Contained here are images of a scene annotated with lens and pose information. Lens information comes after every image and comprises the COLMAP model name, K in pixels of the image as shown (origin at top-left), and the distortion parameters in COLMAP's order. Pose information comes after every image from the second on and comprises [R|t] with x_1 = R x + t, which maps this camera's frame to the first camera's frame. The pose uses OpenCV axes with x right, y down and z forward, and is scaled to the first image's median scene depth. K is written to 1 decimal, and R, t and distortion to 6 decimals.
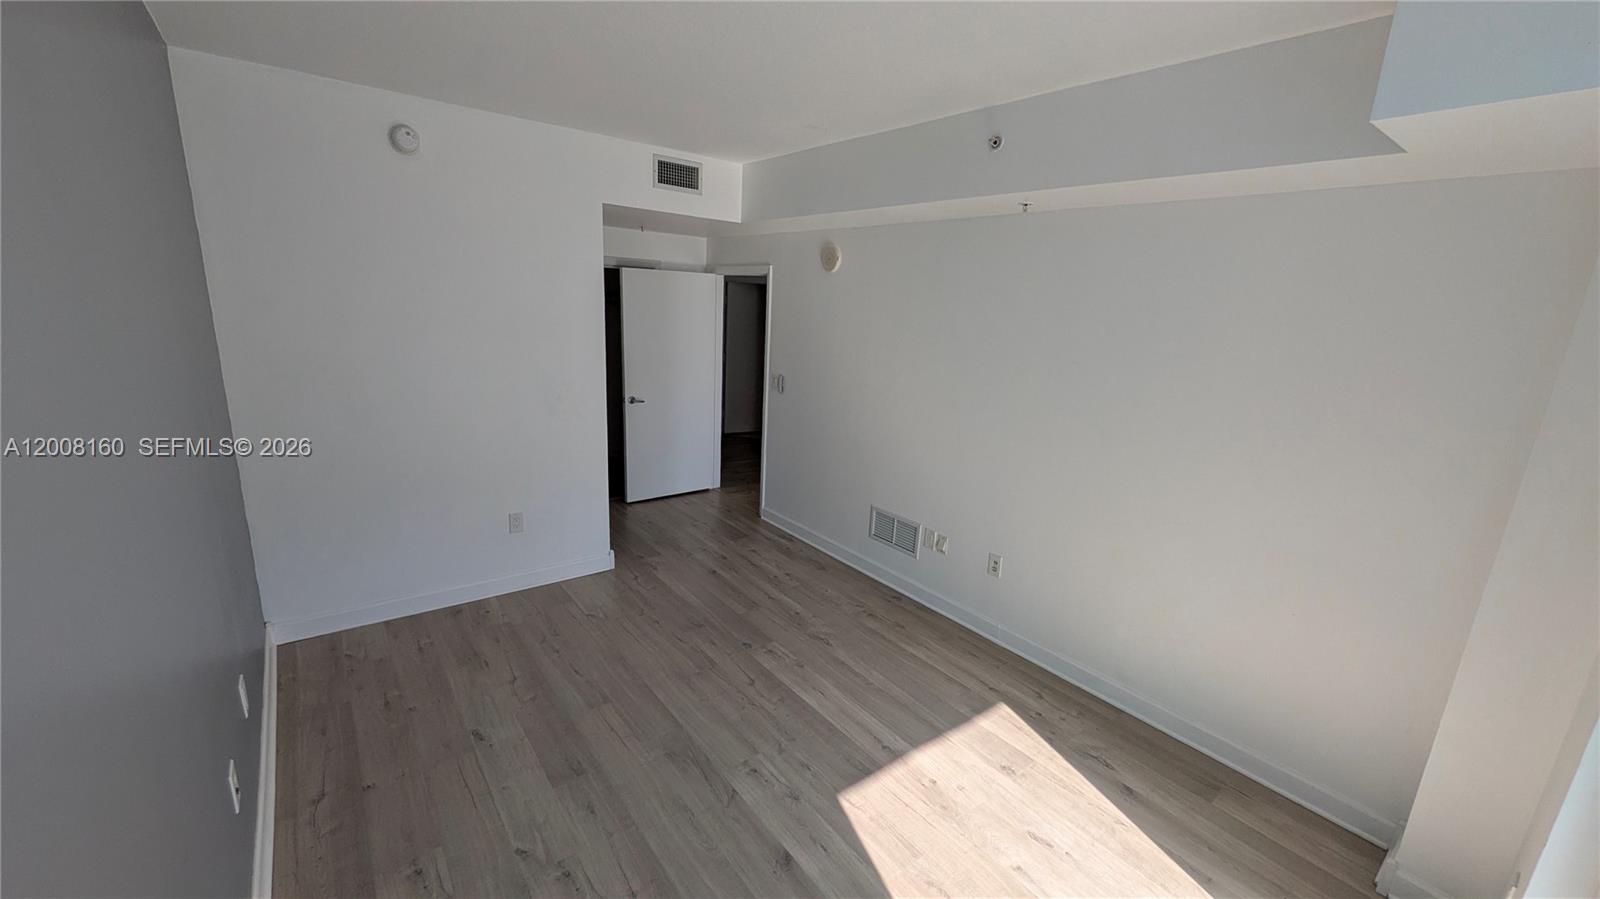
lens RADIAL K [[623.3, 0, 798.7], [0, 623.3, 451.0], [0, 0, 1]] dist [0.002966, 0.000057]
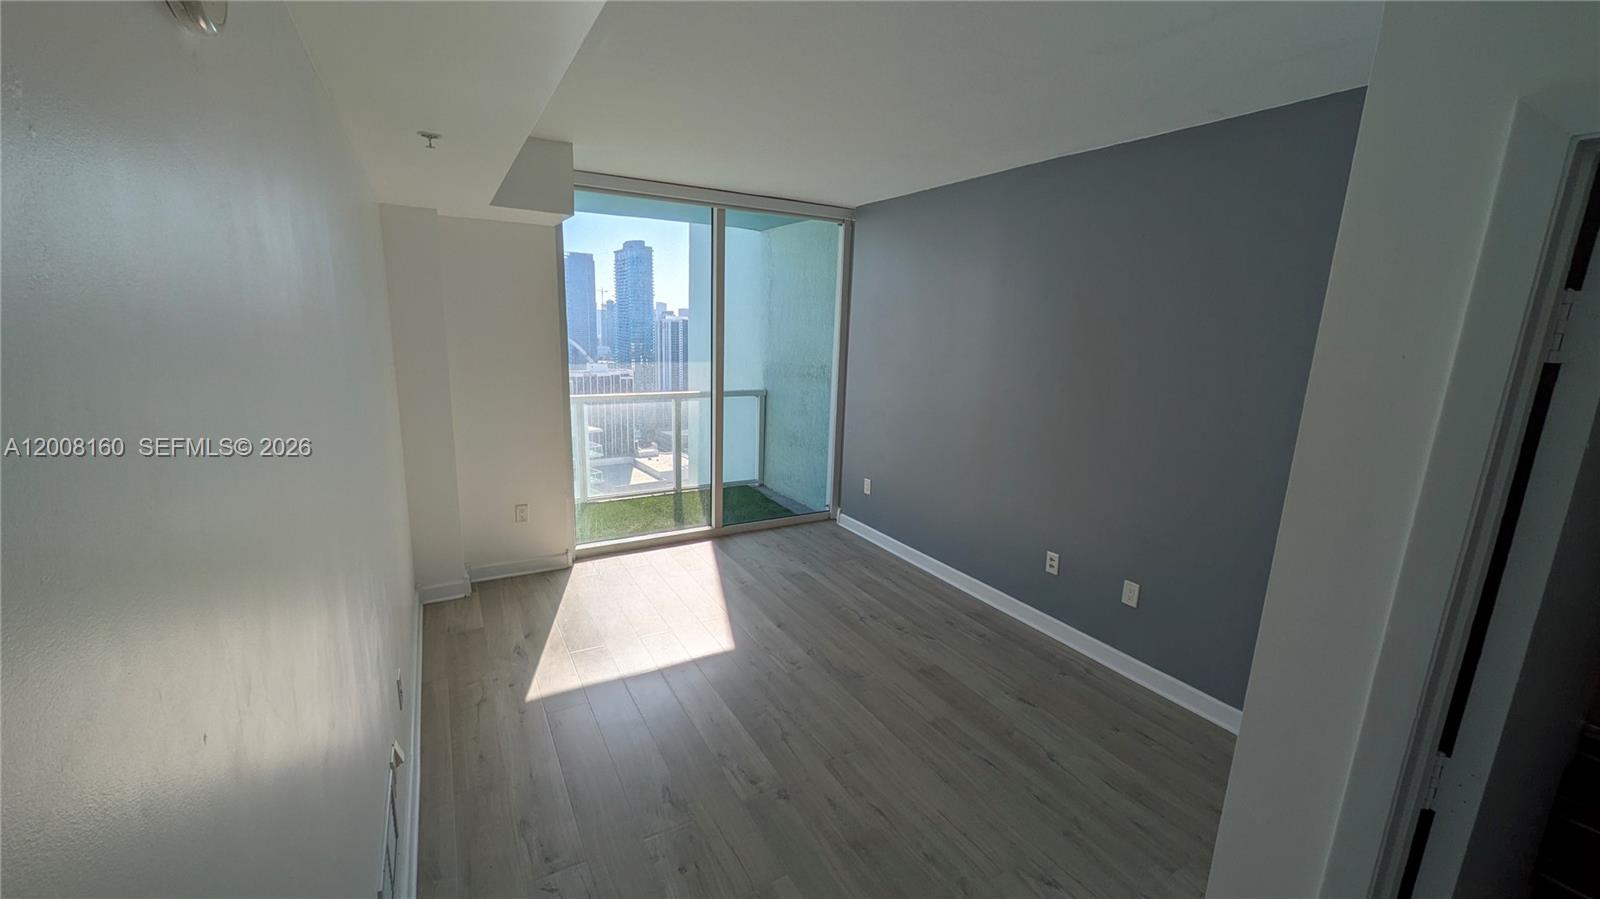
lens RADIAL K [[623.3, 0, 800.1], [0, 623.3, 449.7], [0, 0, 1]] dist [0.002966, 0.000057]
pose [[-0.986838, -0.107693, 0.120638, -0.174426], [-0.044873, 0.899063, 0.435513, -0.415890], [-0.155363, 0.424367, -0.892062, 1.752241]]
